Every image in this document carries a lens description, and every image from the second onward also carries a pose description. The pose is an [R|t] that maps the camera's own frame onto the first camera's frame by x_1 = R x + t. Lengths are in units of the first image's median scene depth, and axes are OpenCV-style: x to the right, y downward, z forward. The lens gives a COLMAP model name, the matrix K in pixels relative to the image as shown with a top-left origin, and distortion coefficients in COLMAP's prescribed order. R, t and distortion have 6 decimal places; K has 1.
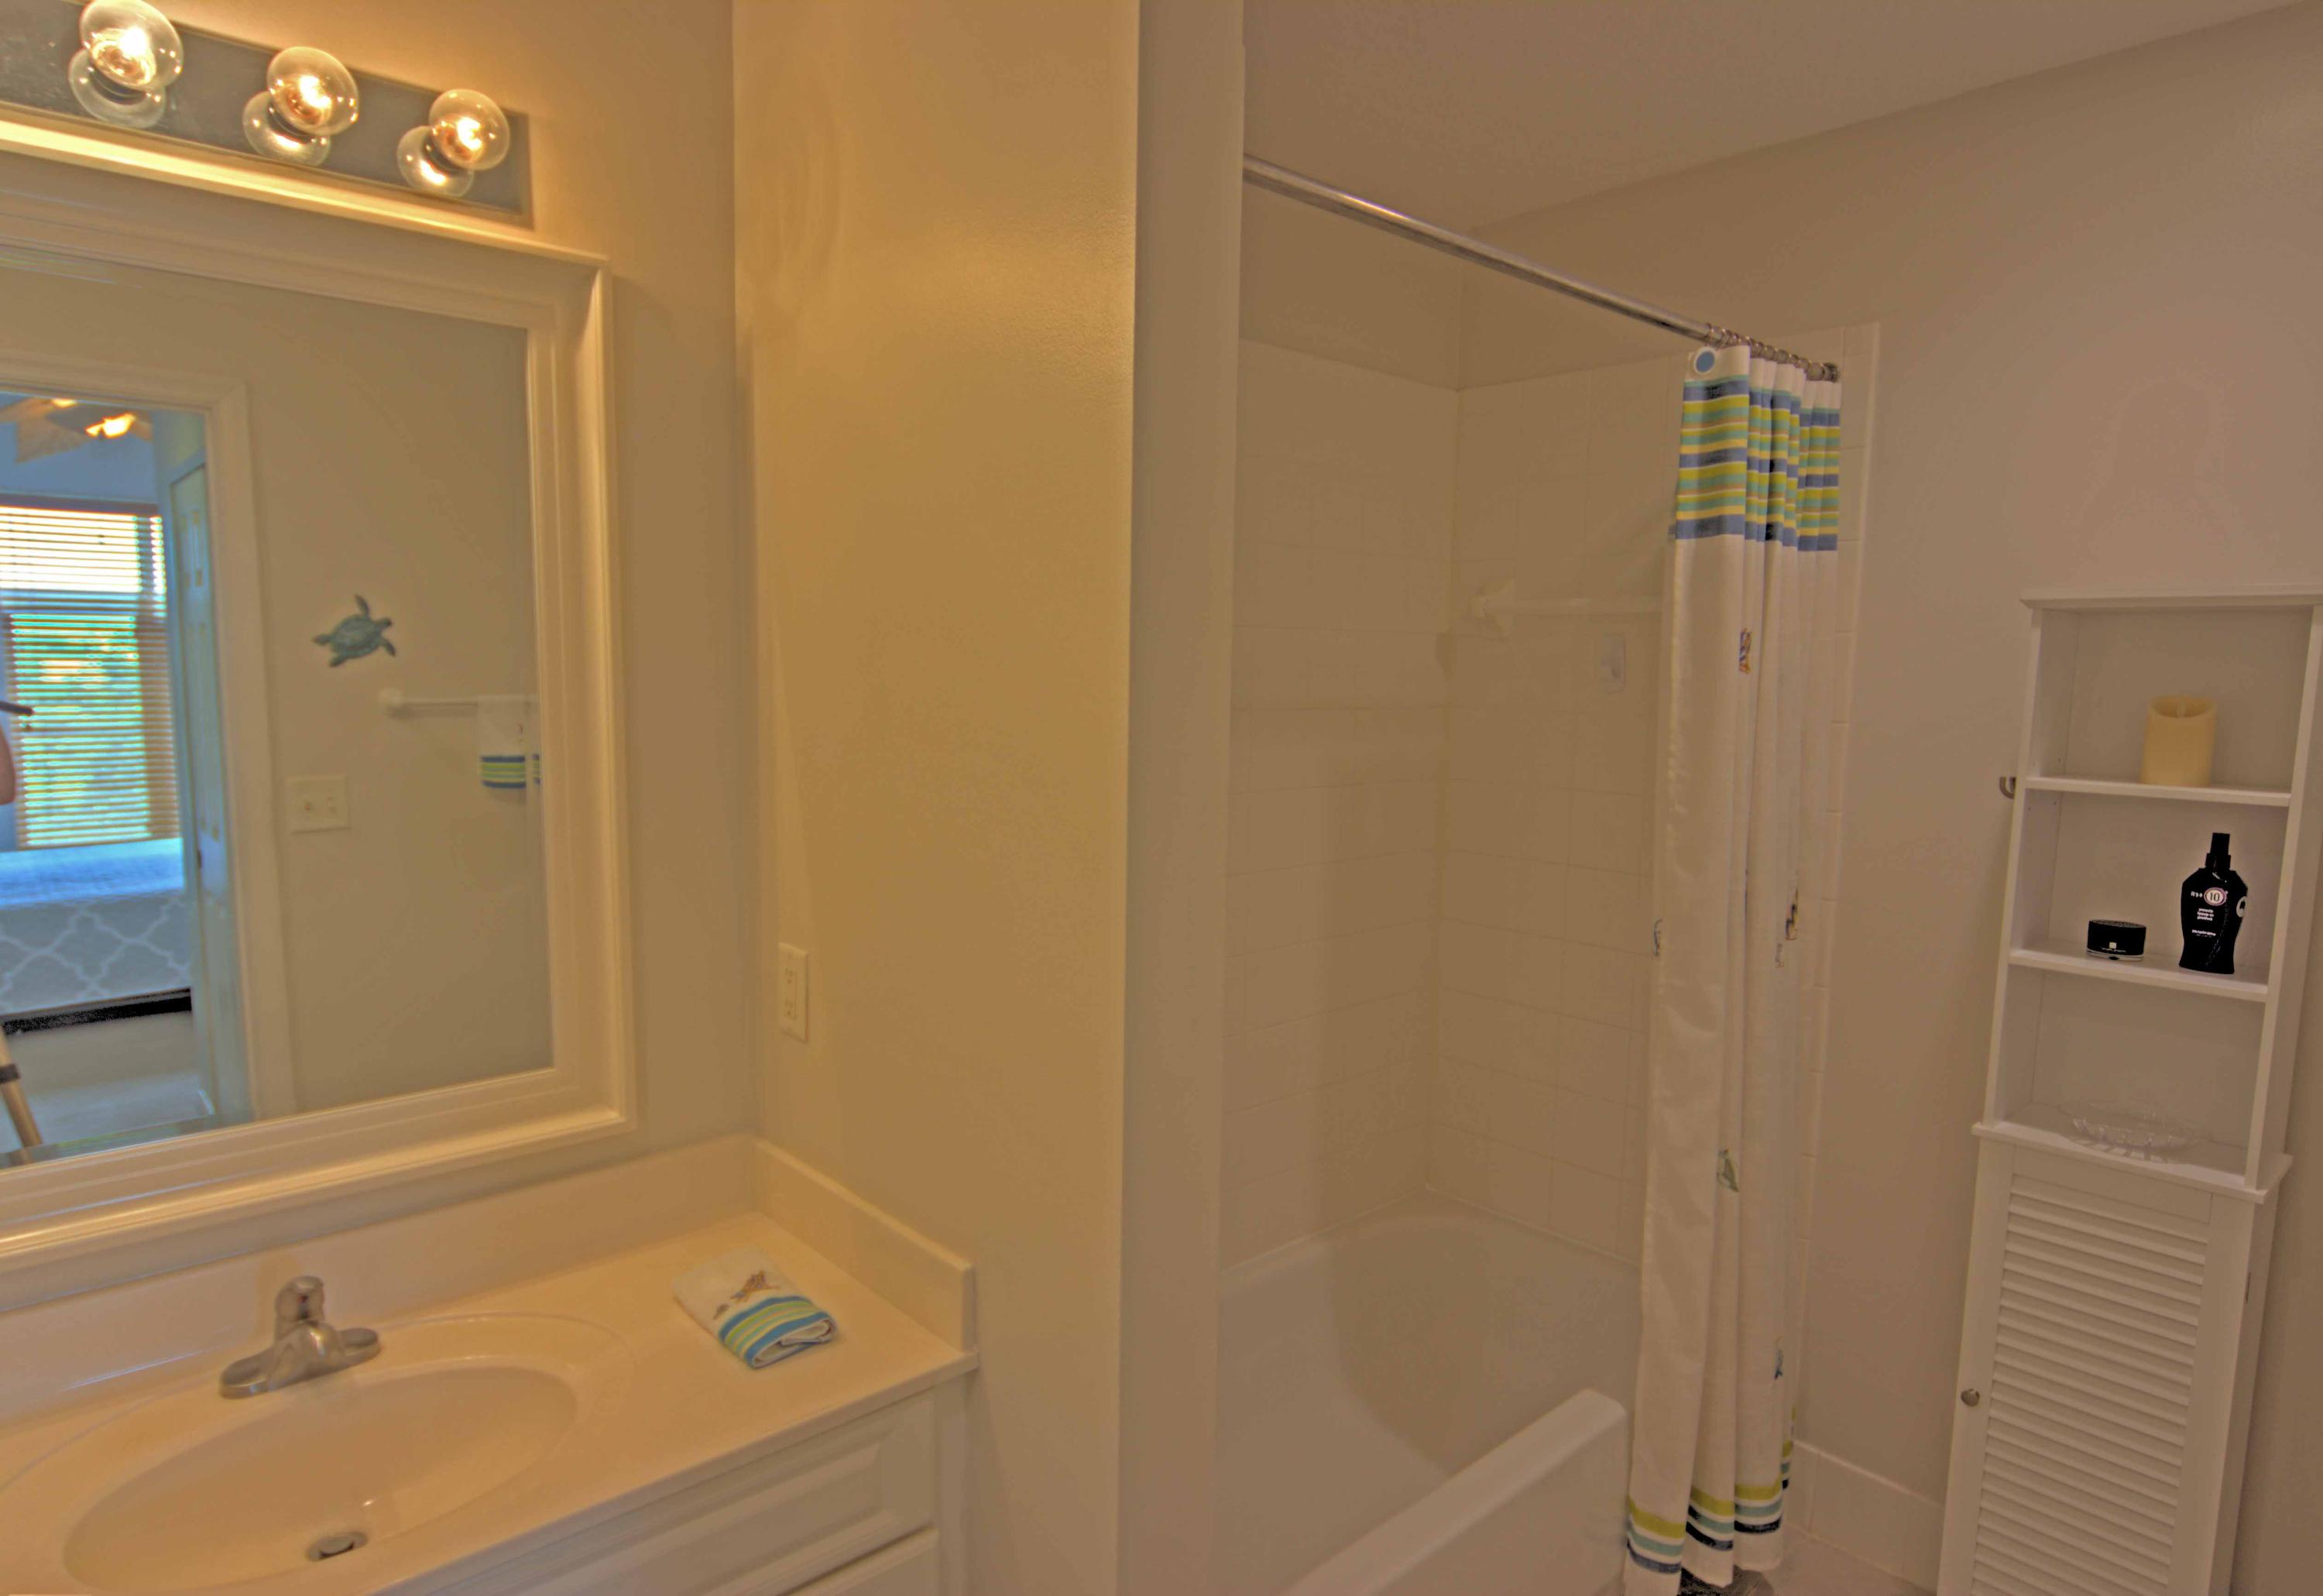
lens RADIAL K [[1341.1, 0, 1161.5], [0, 1341.1, 798.0], [0, 0, 1]] dist [-0.002217, -0.001070]
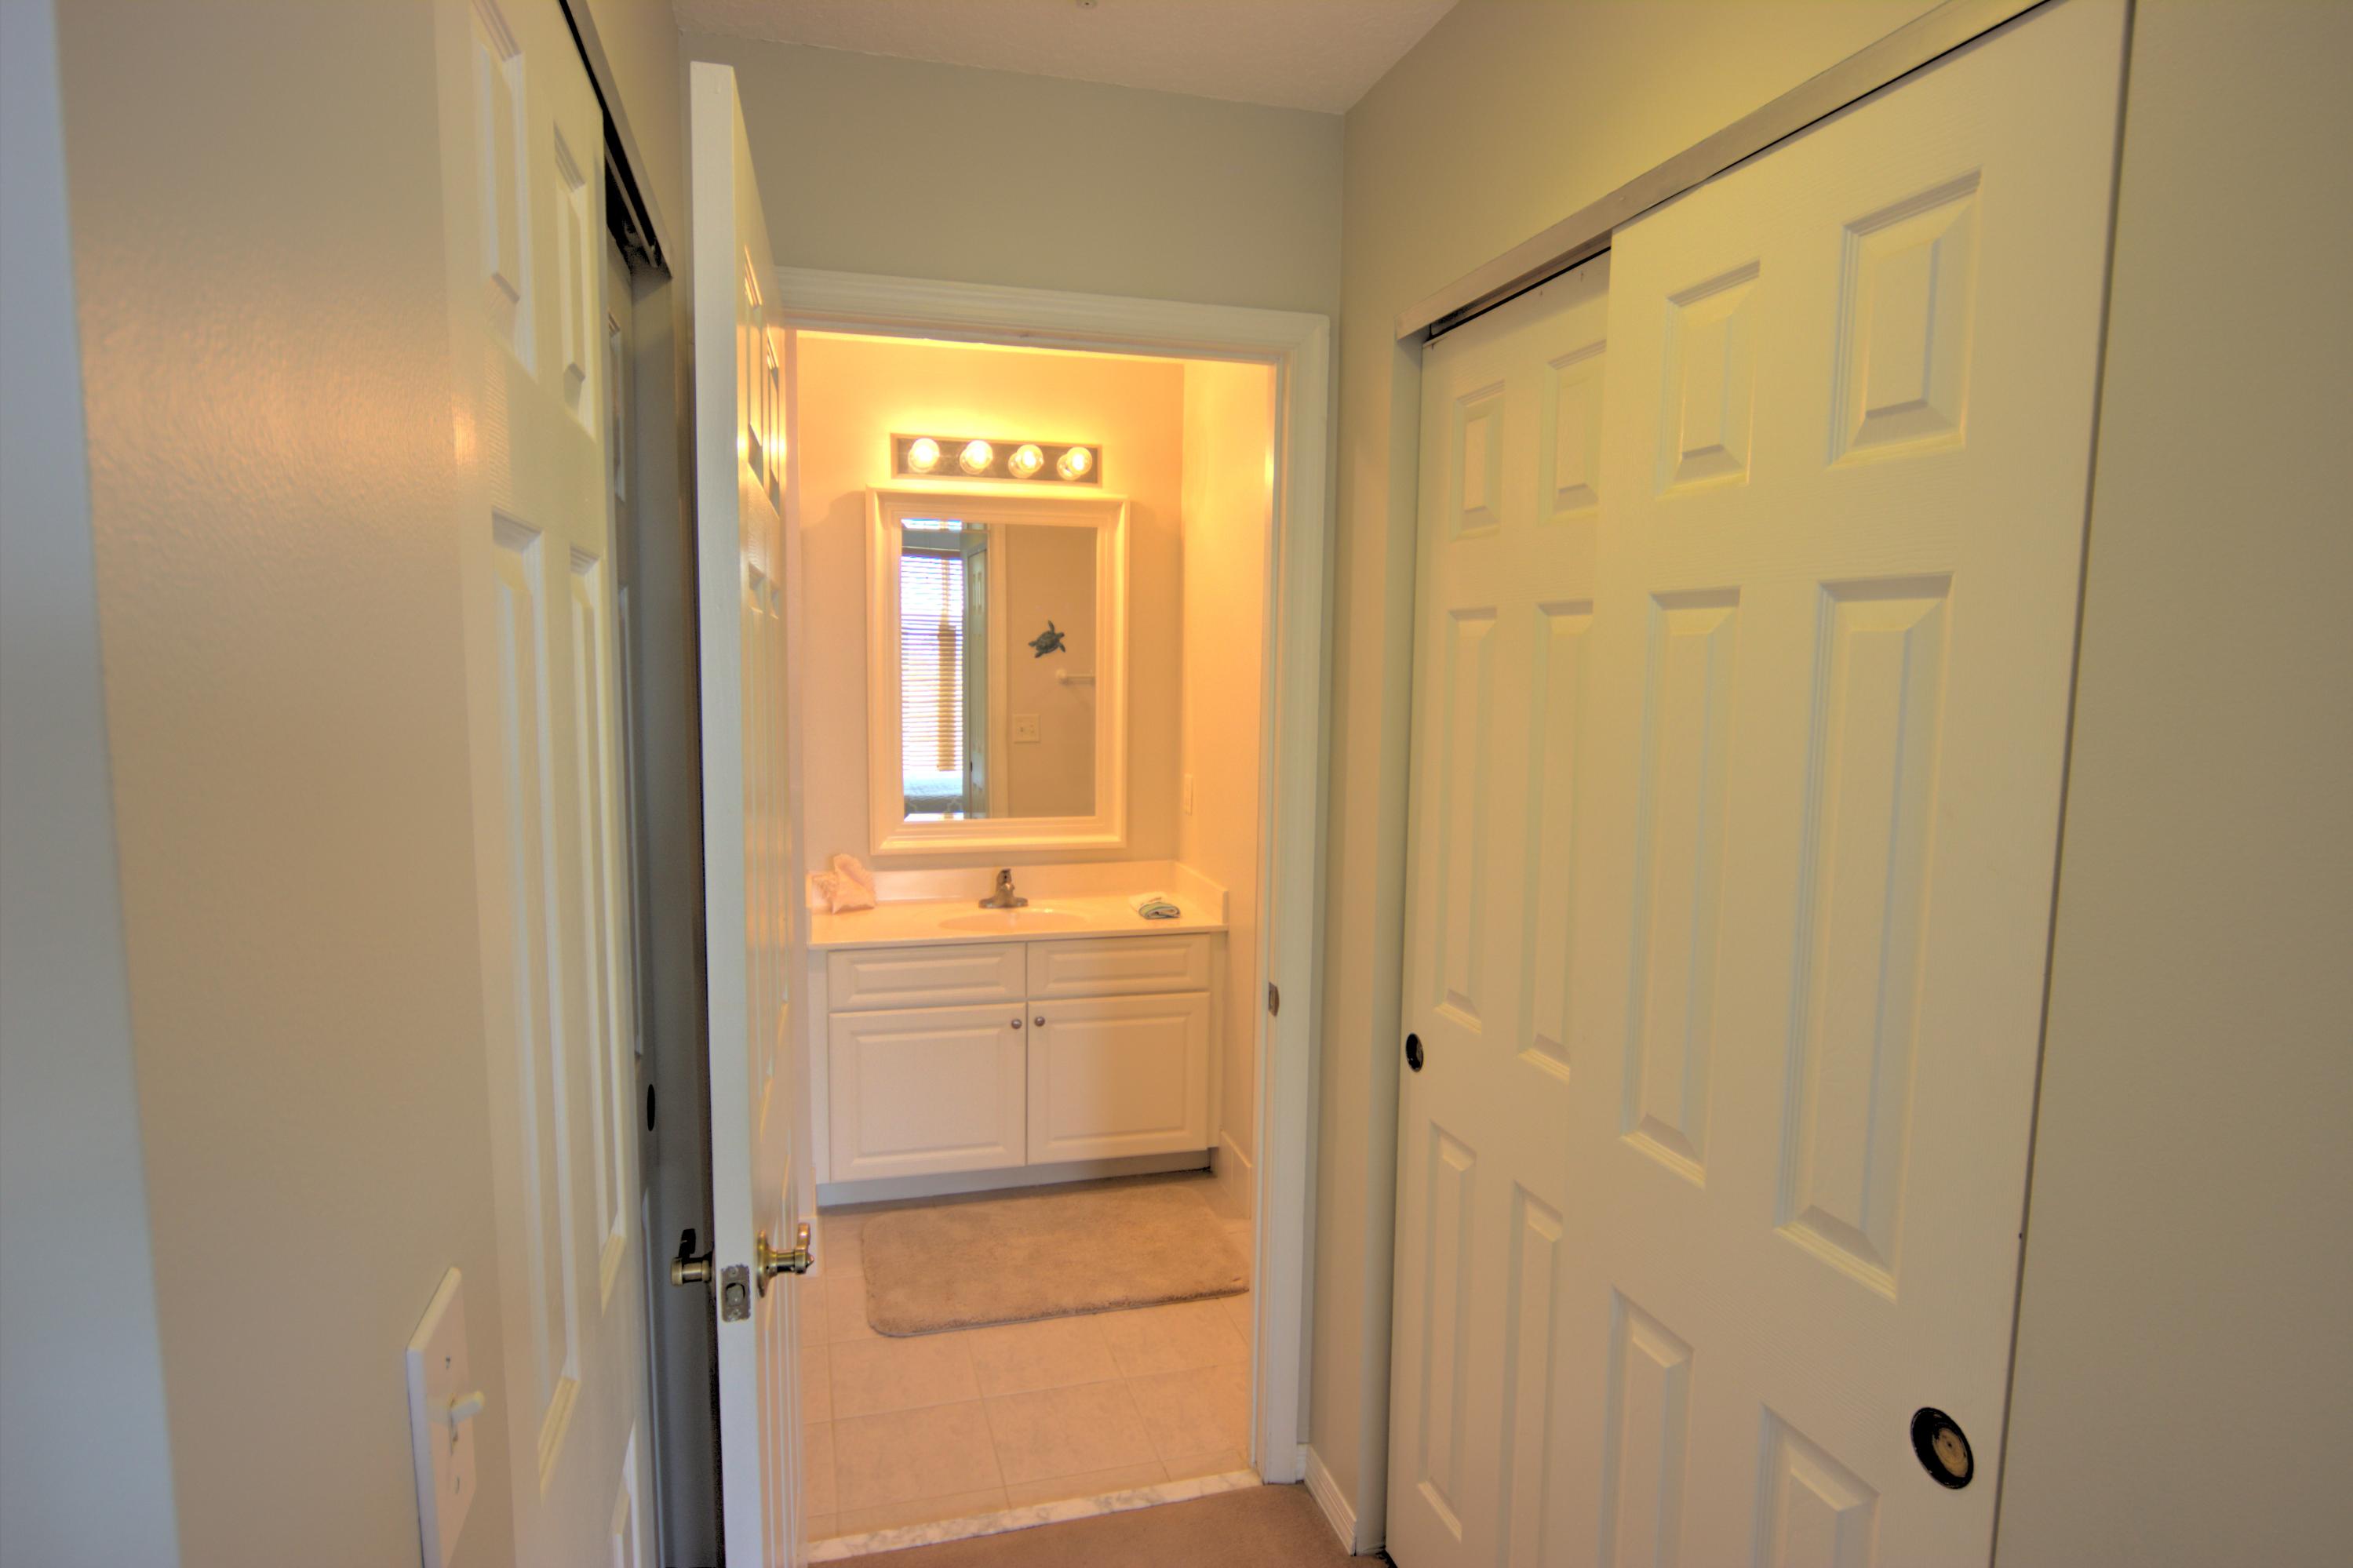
lens RADIAL K [[1311.2, 0, 1175.9], [0, 1311.2, 800.9], [0, 0, 1]] dist [-0.012799, 0.002517]
pose [[0.895698, 0.059473, -0.440668, 0.735030], [-0.060836, 0.998087, 0.011047, 0.135888], [0.440482, 0.016914, 0.897602, -1.094895]]
